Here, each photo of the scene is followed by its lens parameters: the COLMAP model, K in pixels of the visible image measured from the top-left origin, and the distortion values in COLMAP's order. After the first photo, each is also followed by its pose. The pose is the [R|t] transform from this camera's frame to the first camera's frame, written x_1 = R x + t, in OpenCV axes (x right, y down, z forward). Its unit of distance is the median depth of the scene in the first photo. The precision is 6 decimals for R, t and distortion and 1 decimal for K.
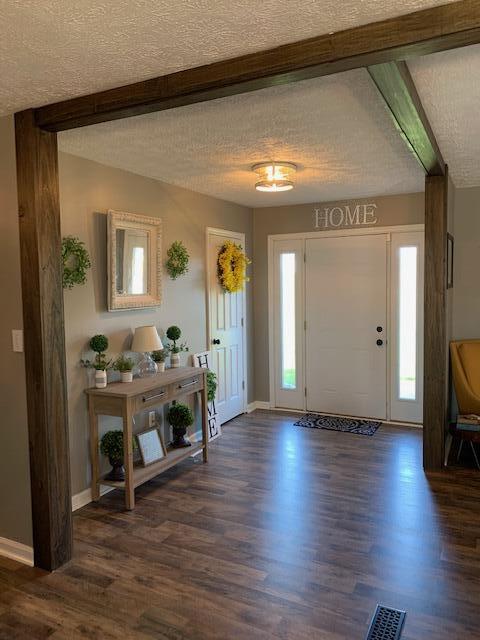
lens RADIAL K [[483.1, 0, 238.8], [0, 483.1, 320.9], [0, 0, 1]] dist [0.062826, -0.004735]
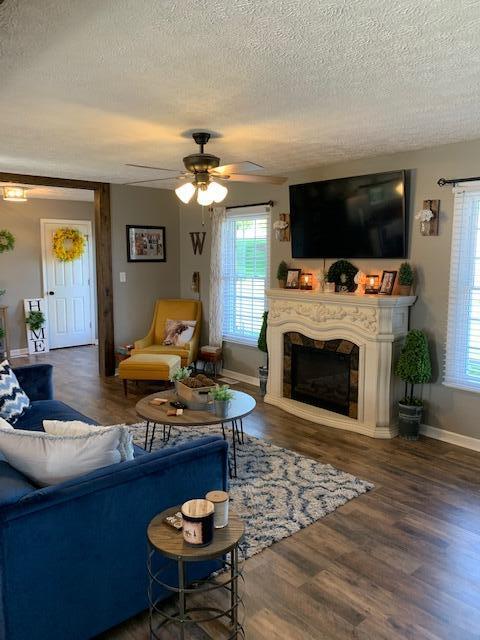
lens RADIAL K [[489.6, 0, 238.5], [0, 489.6, 316.9], [0, 0, 1]] dist [0.031208, -0.011870]
pose [[0.933799, 0.064453, -0.351945, 1.266096], [-0.043708, 0.996823, 0.066586, -0.014117], [0.355119, -0.046795, 0.933649, -0.309283]]
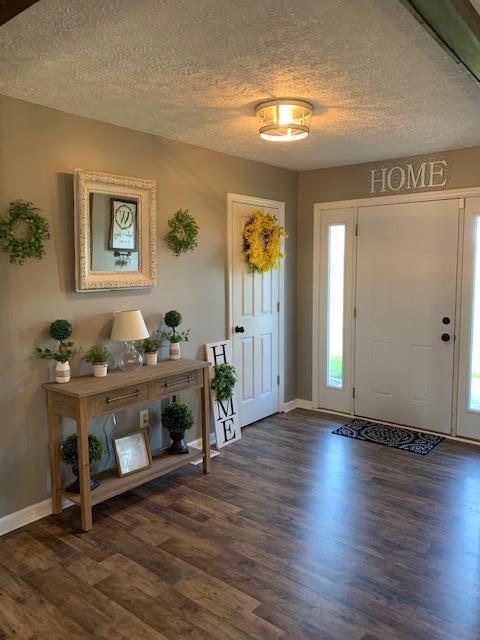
lens RADIAL K [[489.6, 0, 238.5], [0, 489.6, 316.9], [0, 0, 1]] dist [0.031208, -0.011870]
pose [[0.979654, 0.030753, -0.198321, 0.144433], [-0.024389, 0.999109, 0.034454, -0.010162], [0.199204, -0.028917, 0.979531, 0.185180]]
